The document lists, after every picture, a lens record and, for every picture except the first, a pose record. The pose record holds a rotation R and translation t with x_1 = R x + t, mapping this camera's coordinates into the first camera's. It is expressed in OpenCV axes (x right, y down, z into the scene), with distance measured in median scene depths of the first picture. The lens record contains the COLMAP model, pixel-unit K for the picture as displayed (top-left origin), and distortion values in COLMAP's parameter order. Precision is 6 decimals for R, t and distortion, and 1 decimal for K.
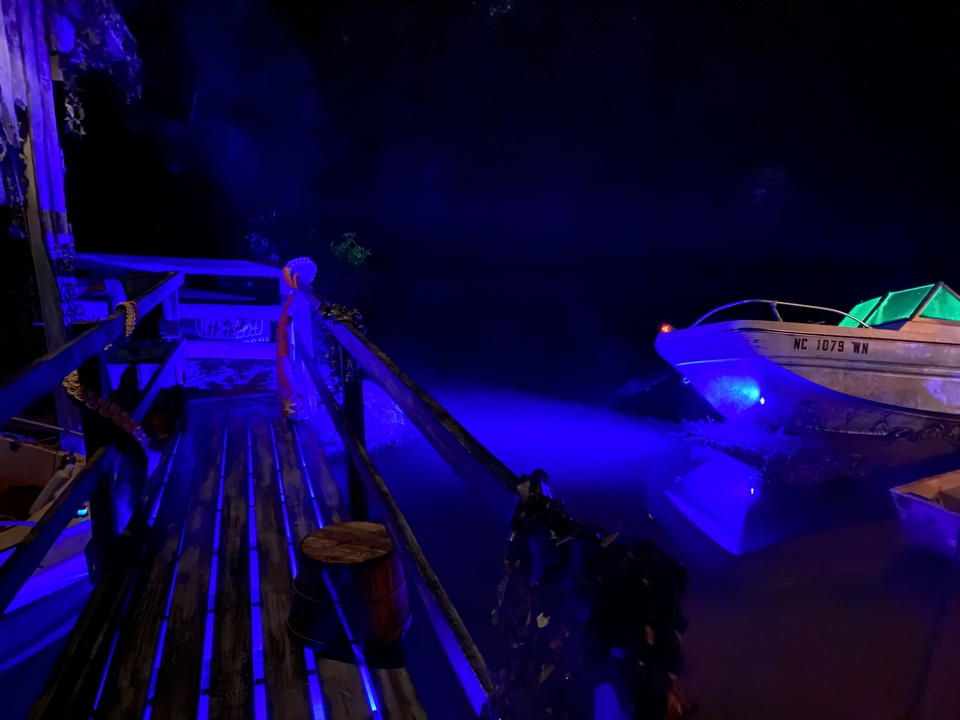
lens RADIAL K [[737.4, 0, 468.3], [0, 737.4, 353.3], [0, 0, 1]] dist [-0.001551, -0.005383]
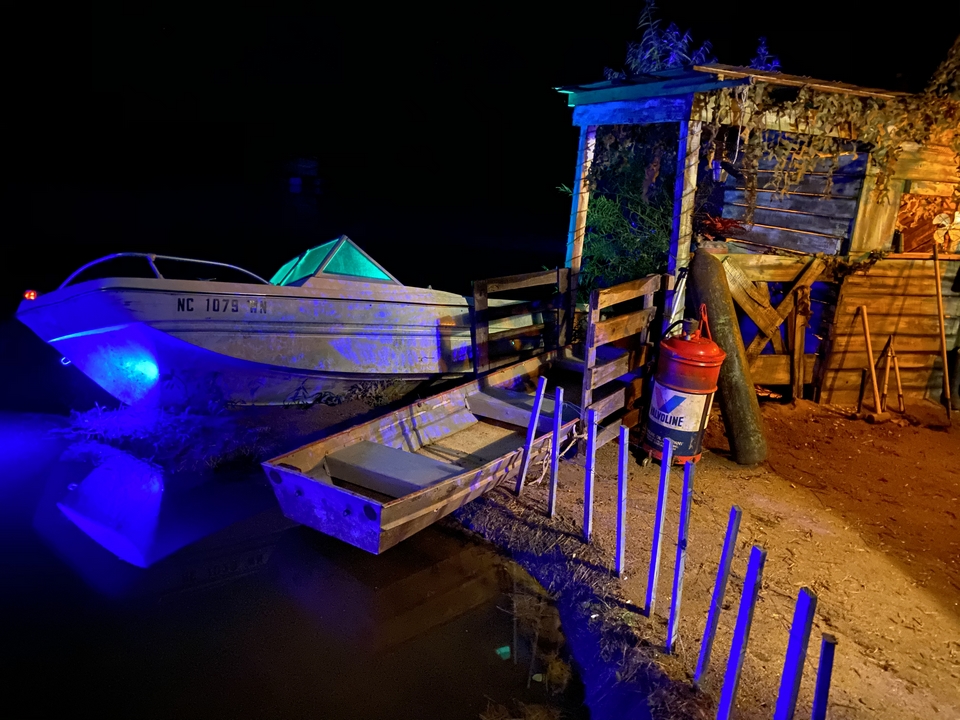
lens RADIAL K [[727.1, 0, 483.2], [0, 727.1, 361.7], [0, 0, 1]] dist [0.023860, -0.012956]
pose [[0.832800, -0.075155, 0.548449, 0.267213], [0.064191, 0.997169, 0.039171, 0.040169], [-0.549840, 0.002584, 0.835266, 0.119379]]
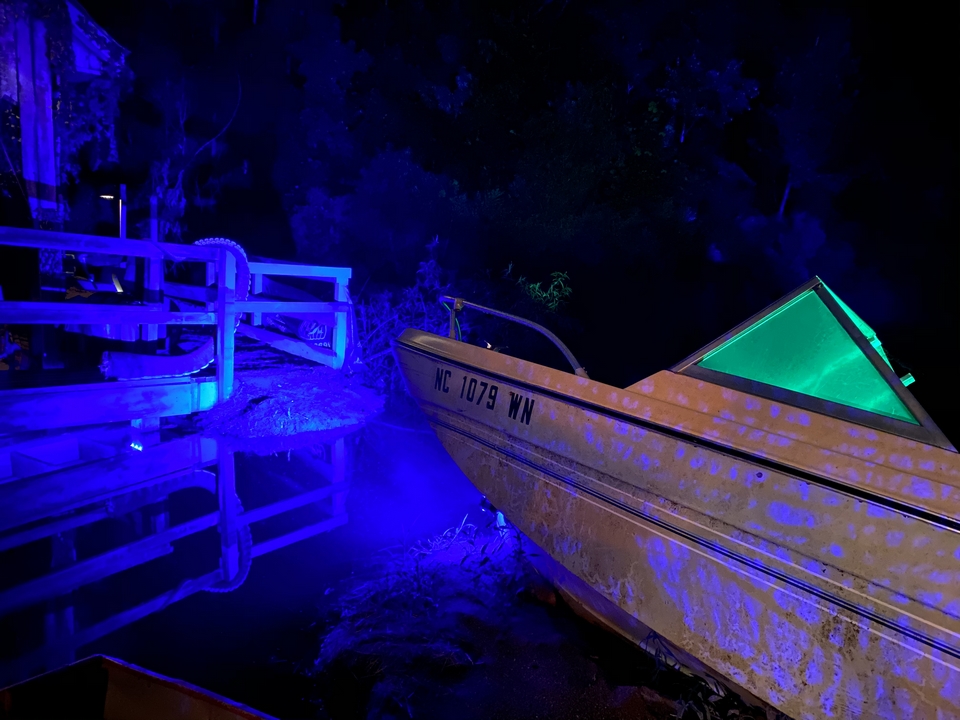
lens RADIAL K [[727.1, 0, 483.2], [0, 727.1, 361.7], [0, 0, 1]] dist [0.023860, -0.012956]
pose [[0.620931, 0.118807, -0.774809, 0.824575], [-0.229545, 0.972675, -0.034810, -0.013837], [0.749502, 0.199468, 0.631236, 0.695405]]
